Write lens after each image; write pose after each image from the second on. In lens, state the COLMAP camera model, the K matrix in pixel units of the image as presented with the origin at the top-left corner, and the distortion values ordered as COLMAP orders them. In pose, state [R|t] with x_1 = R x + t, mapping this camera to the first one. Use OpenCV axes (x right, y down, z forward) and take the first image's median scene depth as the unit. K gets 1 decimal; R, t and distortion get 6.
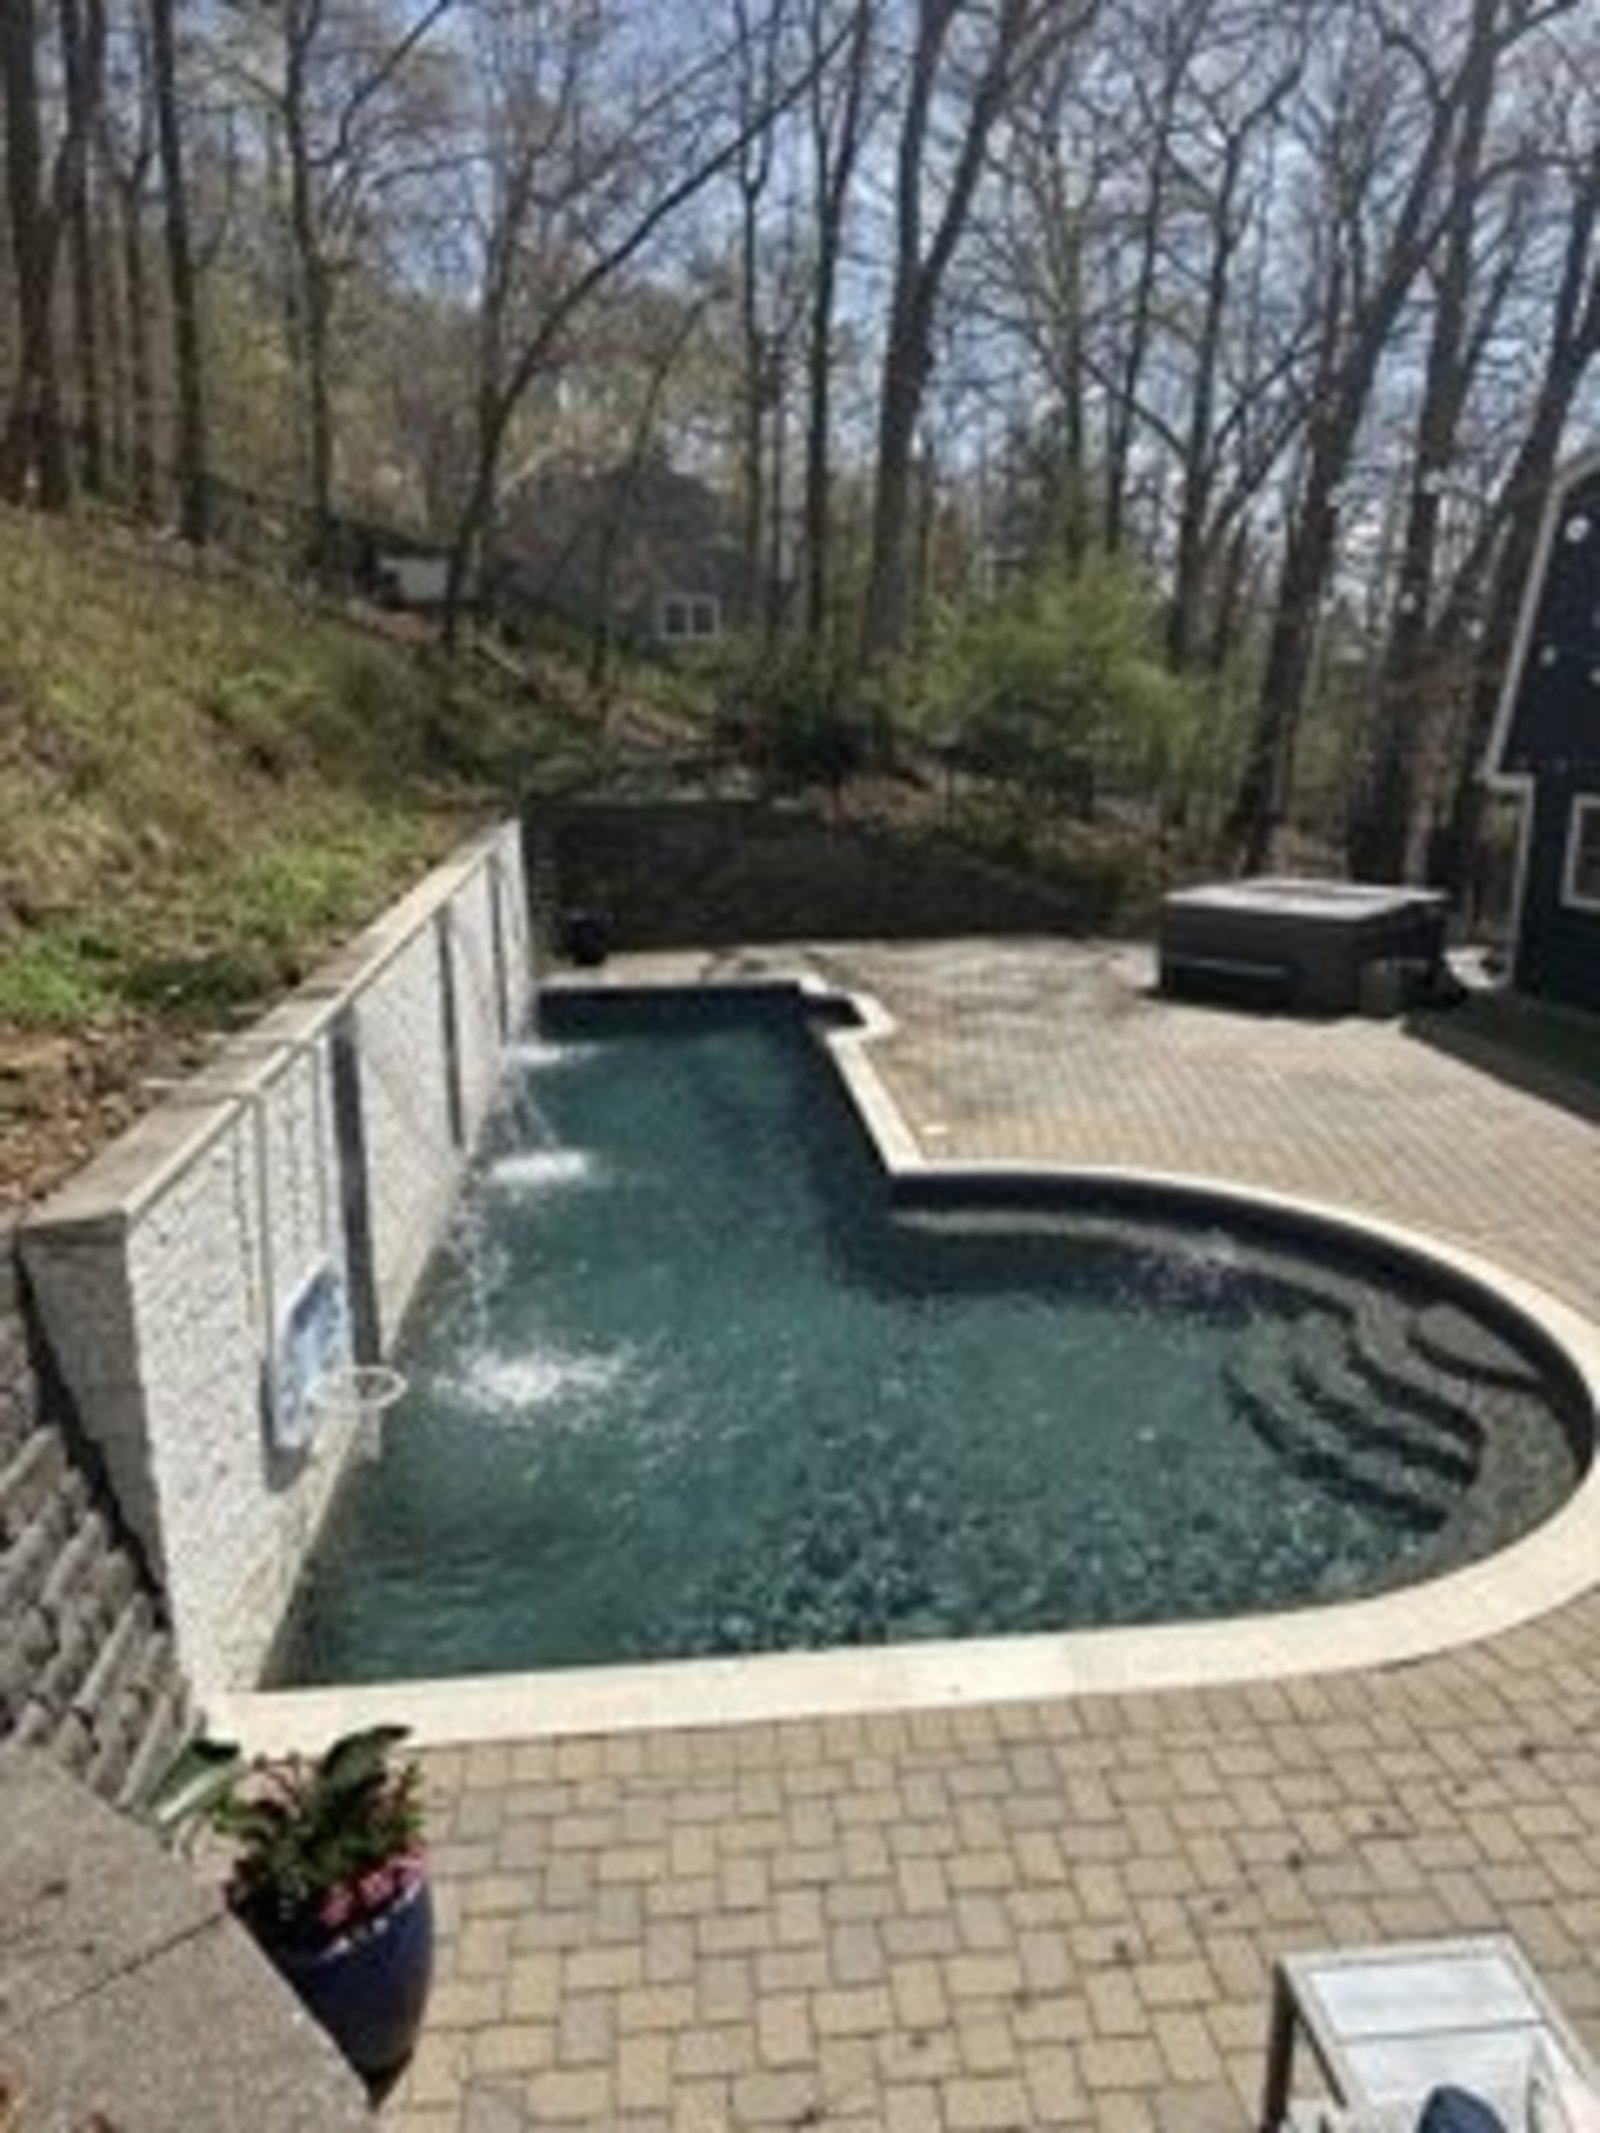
lens RADIAL K [[1485.0, 0, 803.2], [0, 1485.0, 1038.2], [0, 0, 1]] dist [0.078608, -0.079042]
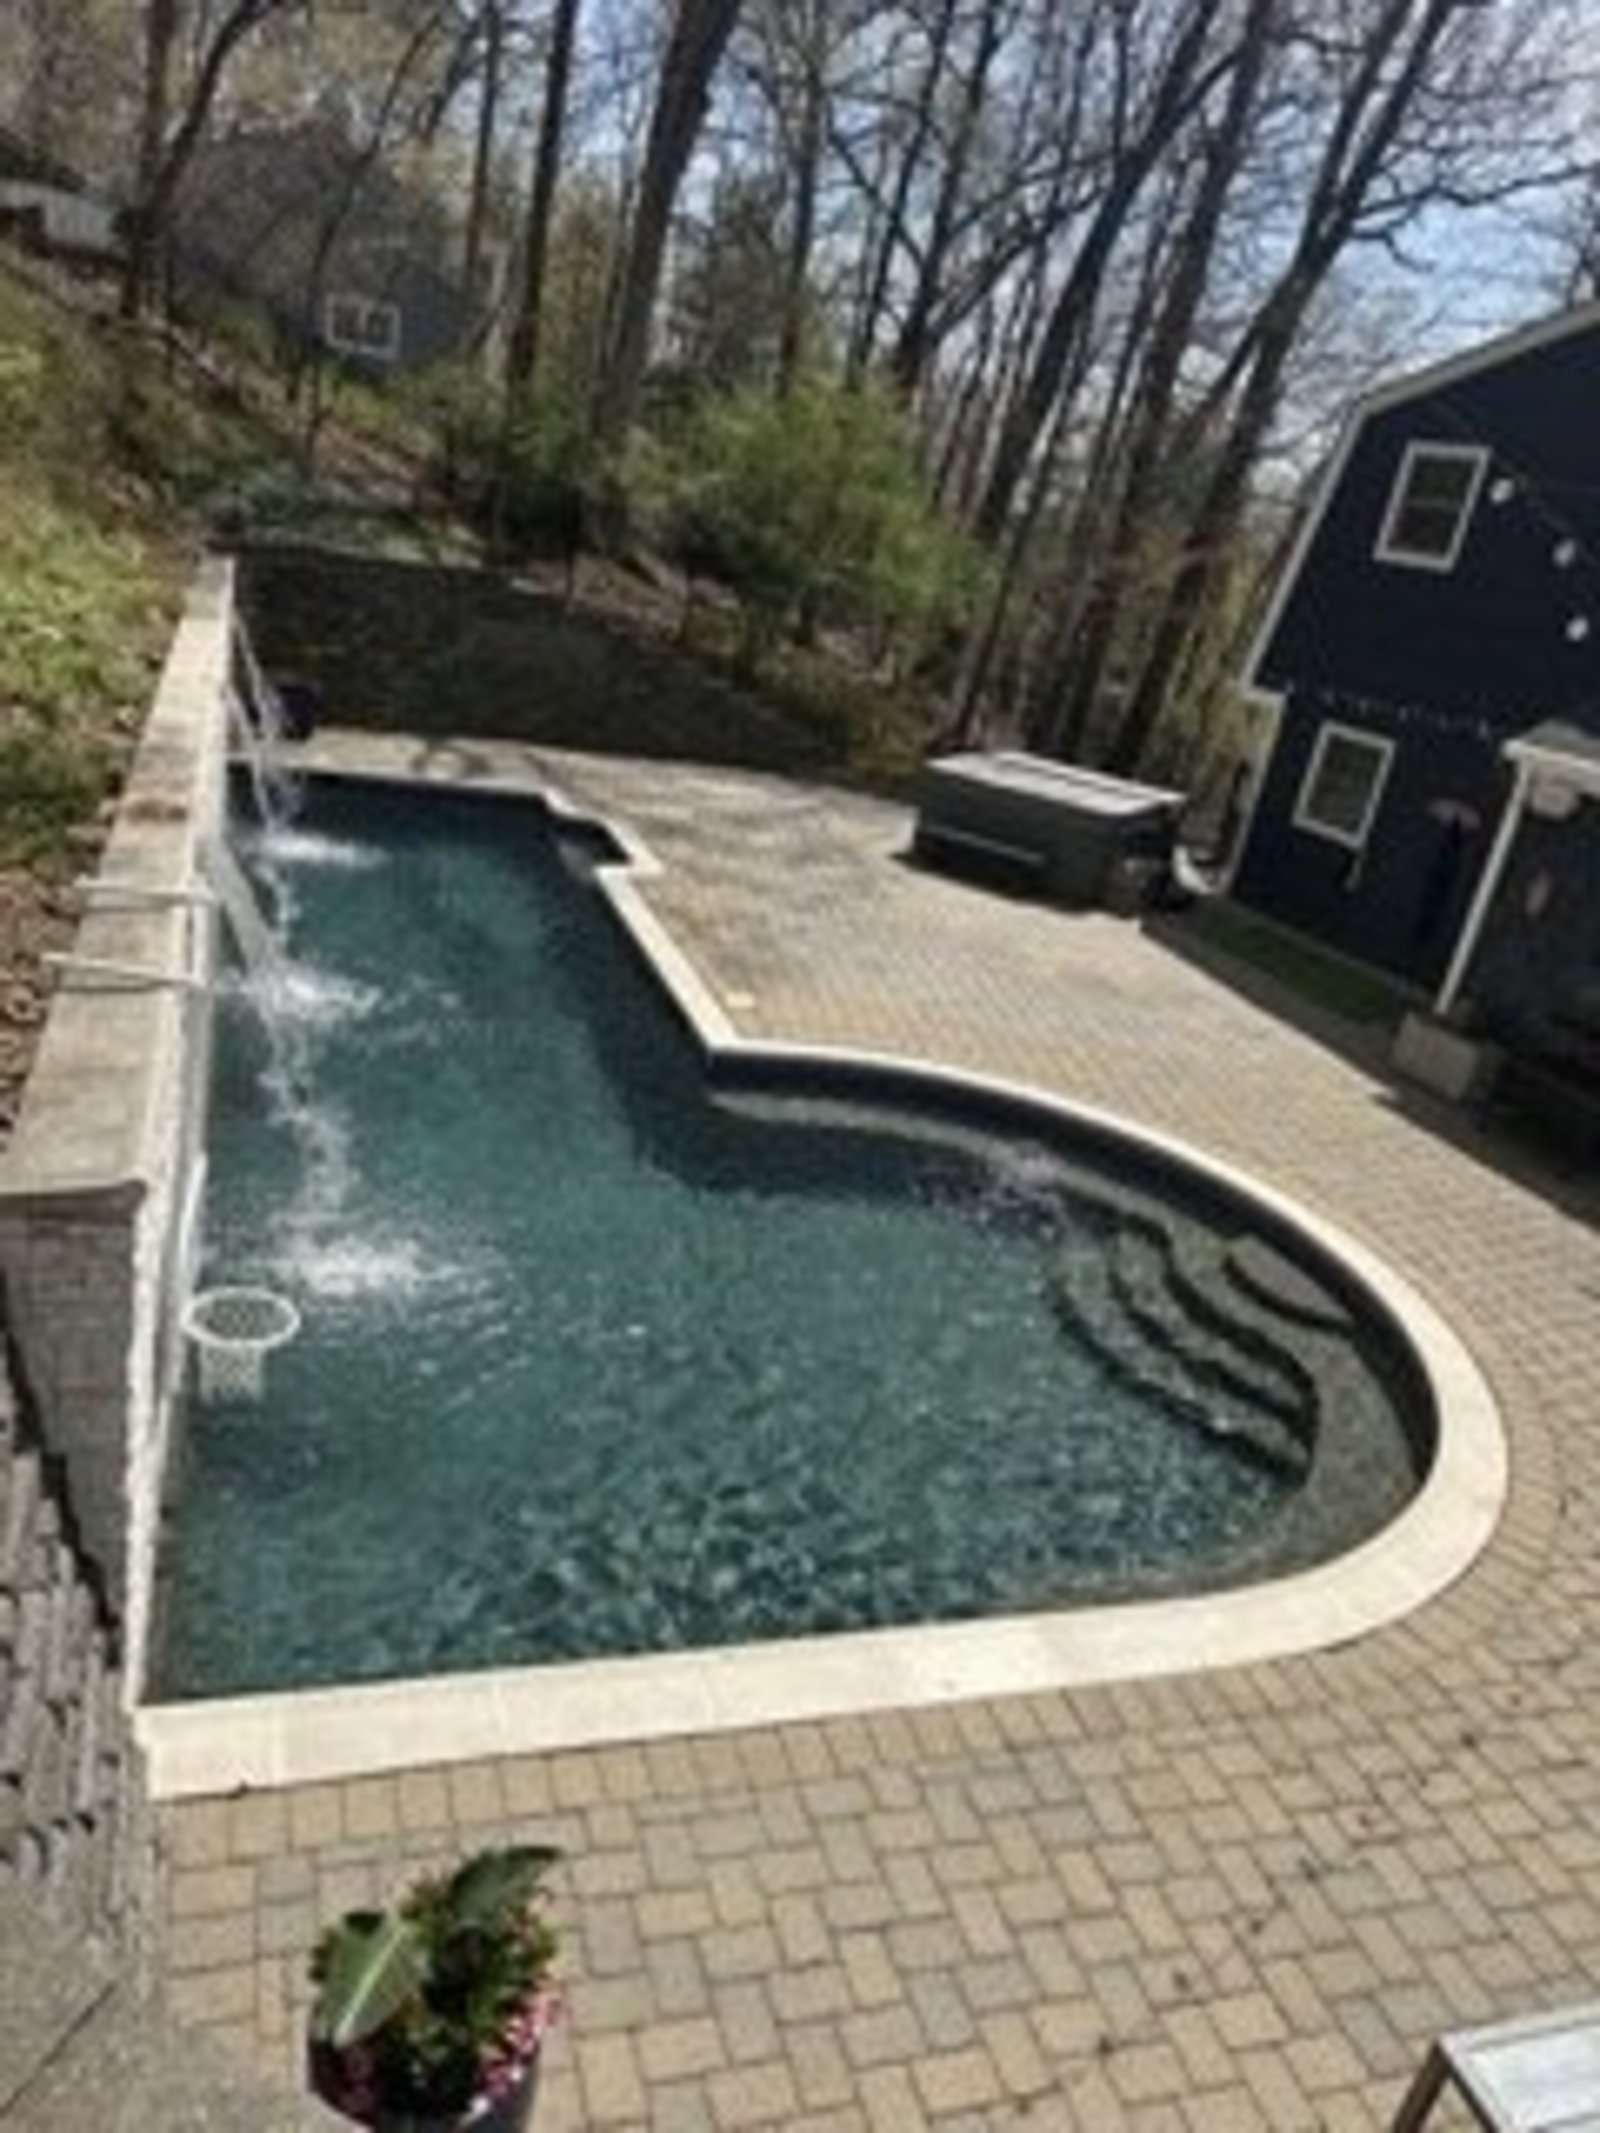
lens RADIAL K [[1491.2, 0, 800.0], [0, 1491.2, 1066.5], [0, 0, 1]] dist [0.073878, -0.071653]
pose [[0.962264, 0.089196, 0.257082, -0.156152], [-0.127086, 0.982699, 0.134730, -0.041045], [-0.240617, -0.162317, 0.956952, 0.094457]]
